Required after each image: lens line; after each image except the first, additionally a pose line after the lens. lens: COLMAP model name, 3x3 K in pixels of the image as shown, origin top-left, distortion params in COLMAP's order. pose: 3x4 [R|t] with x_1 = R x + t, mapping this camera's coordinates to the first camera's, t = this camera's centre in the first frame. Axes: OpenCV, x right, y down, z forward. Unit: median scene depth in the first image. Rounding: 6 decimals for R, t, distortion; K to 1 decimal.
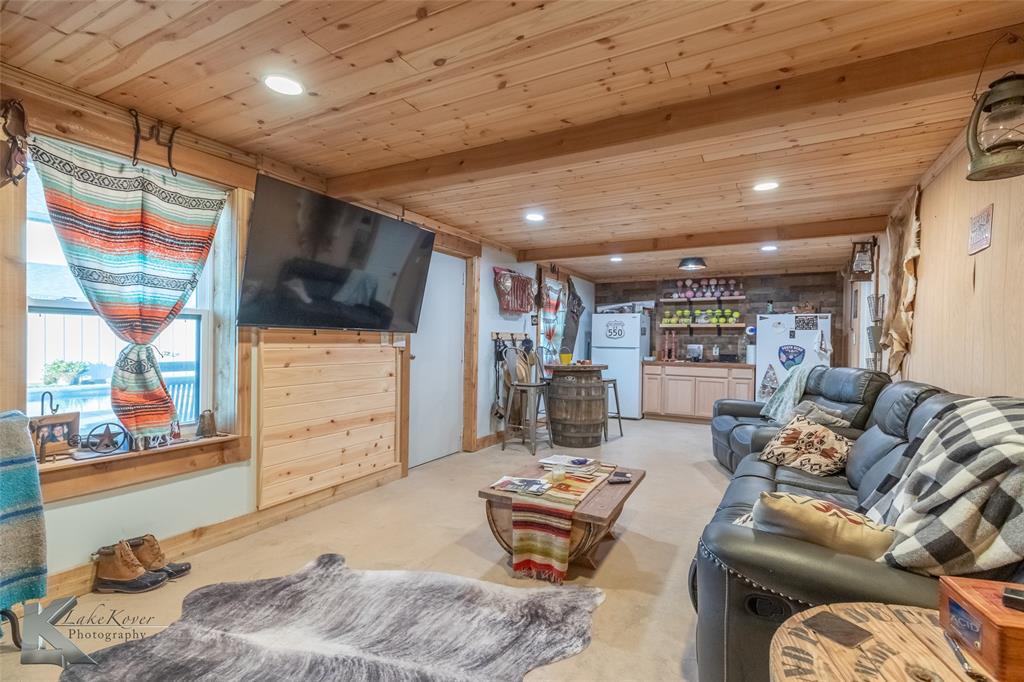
lens RADIAL K [[469.4, 0, 513.2], [0, 469.4, 352.3], [0, 0, 1]] dist [0.001993, -0.000020]
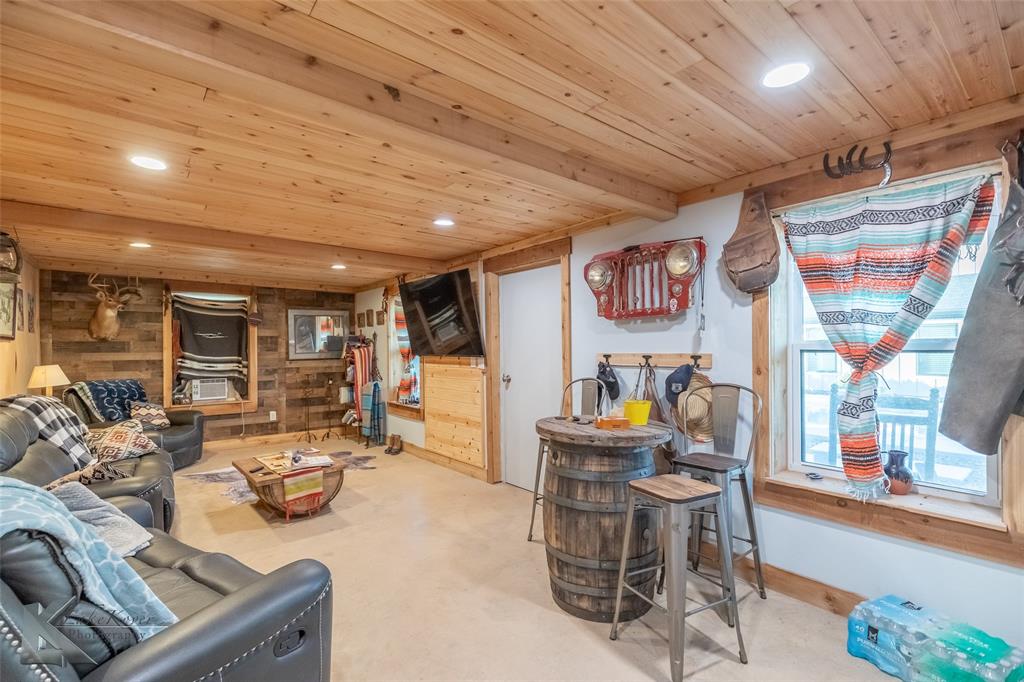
lens RADIAL K [[467.8, 0, 512.2], [0, 467.8, 357.9], [0, 0, 1]] dist [0.001979, -0.000007]
pose [[-0.375228, -0.027861, -0.926514, 0.859623], [-0.051560, 0.998628, -0.009149, -0.033007], [0.925497, 0.044338, -0.376150, 1.559534]]
